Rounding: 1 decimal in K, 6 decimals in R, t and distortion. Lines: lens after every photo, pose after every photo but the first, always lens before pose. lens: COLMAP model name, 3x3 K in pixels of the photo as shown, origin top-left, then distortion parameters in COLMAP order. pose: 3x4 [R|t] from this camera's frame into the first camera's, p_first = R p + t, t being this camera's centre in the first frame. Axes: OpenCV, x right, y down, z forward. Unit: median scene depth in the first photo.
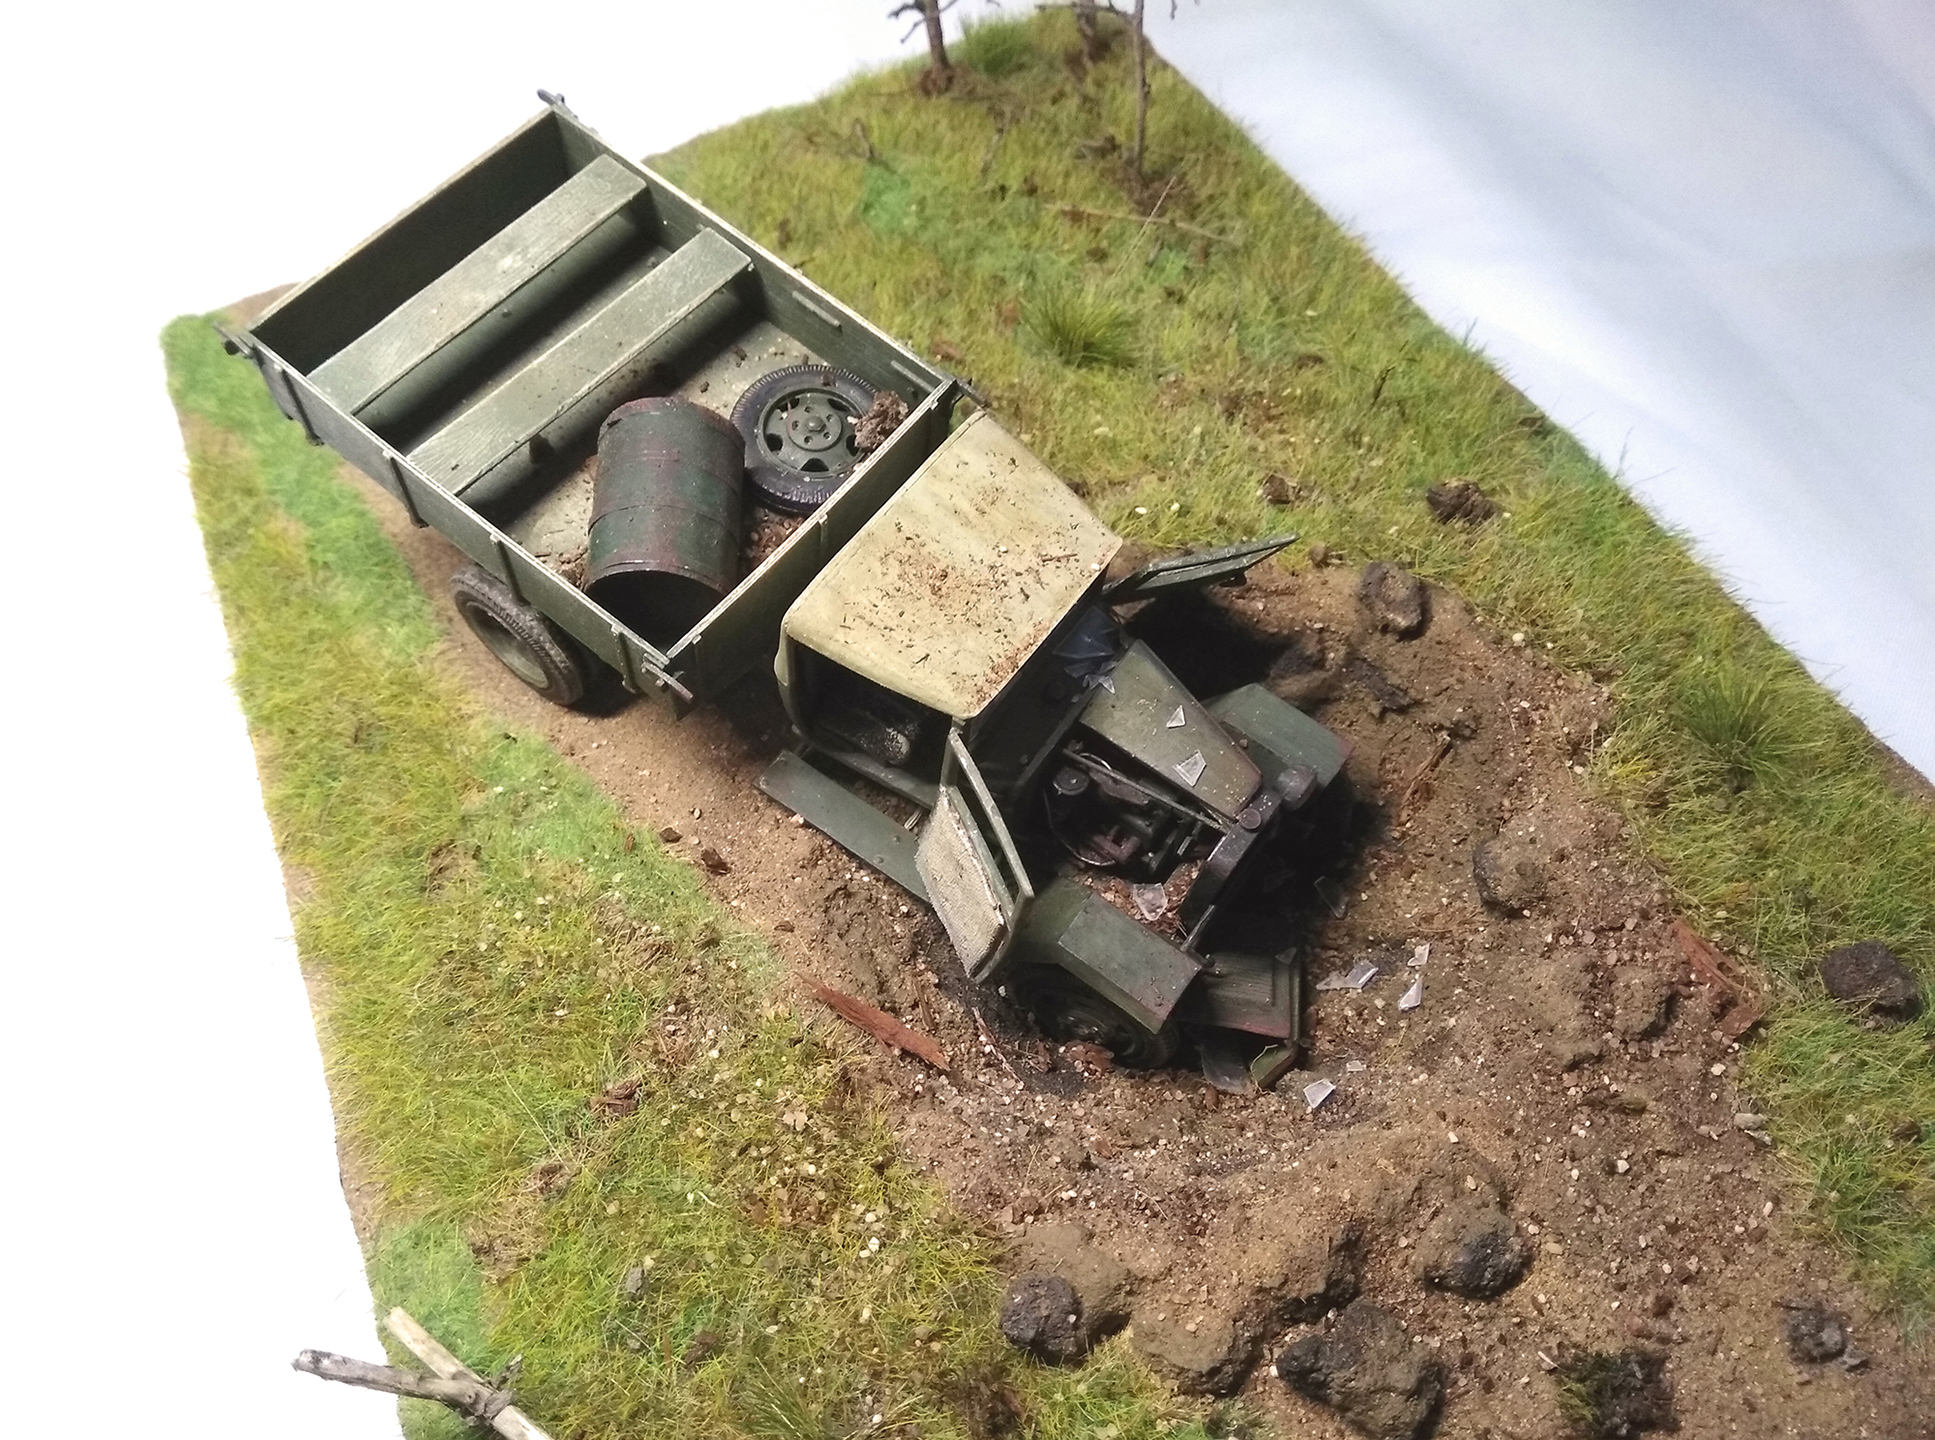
lens RADIAL K [[1605.8, 0, 967.5], [0, 1605.8, 720.0], [0, 0, 1]] dist [0.098481, -0.248054]
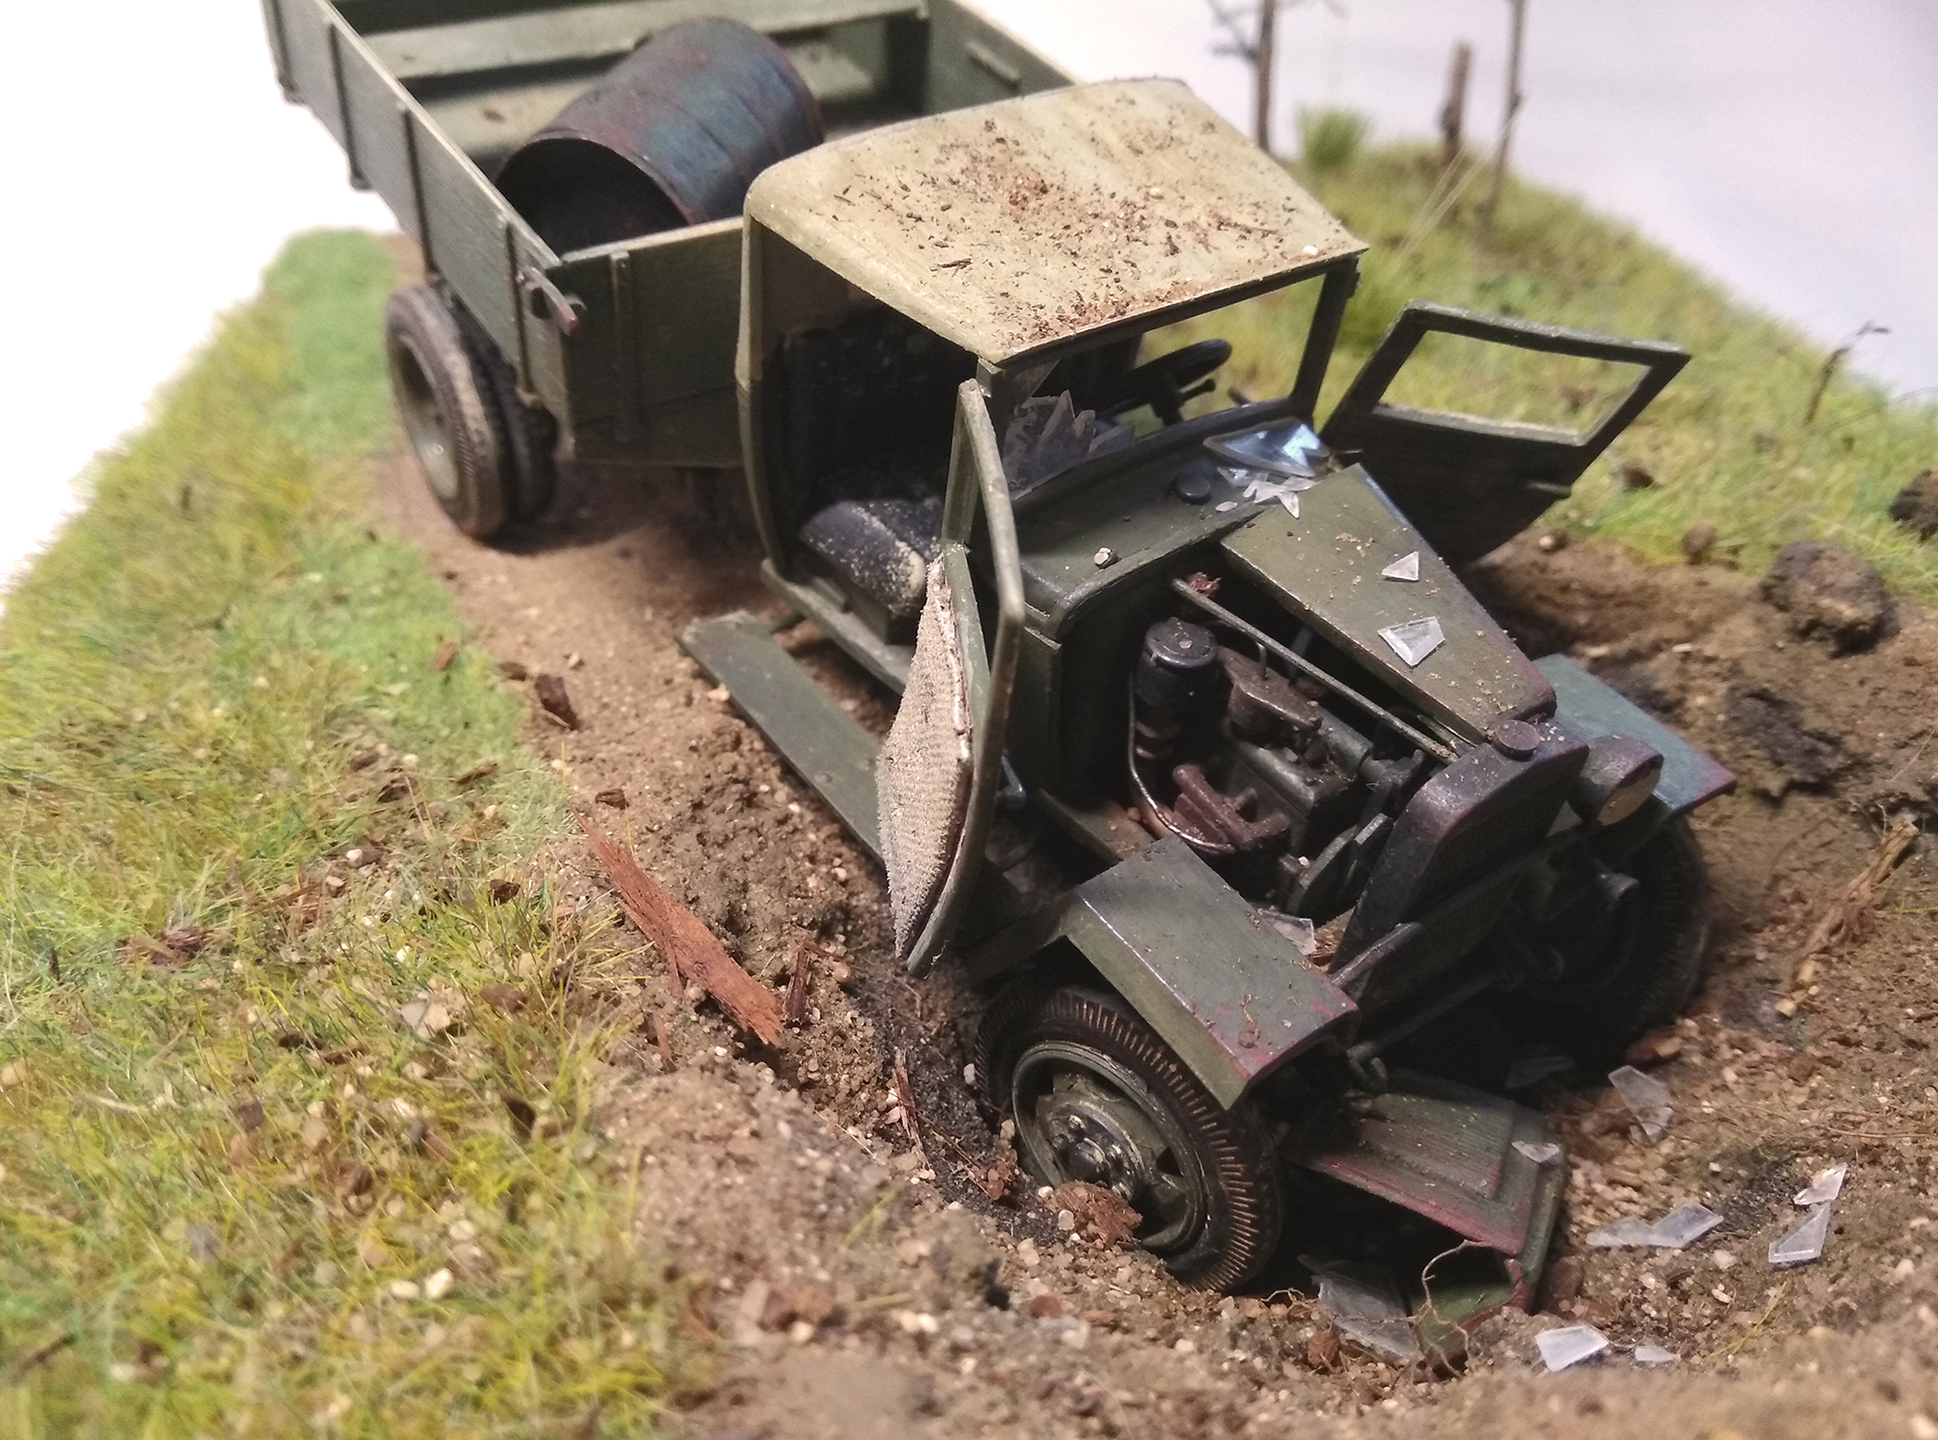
lens RADIAL K [[1608.3, 0, 969.0], [0, 1608.3, 720.0], [0, 0, 1]] dist [0.098481, -0.248054]
pose [[0.953649, 0.219616, -0.205724, 0.112358], [-0.278984, 0.901488, -0.330889, 0.257263], [0.112789, 0.372946, 0.920972, 0.503103]]
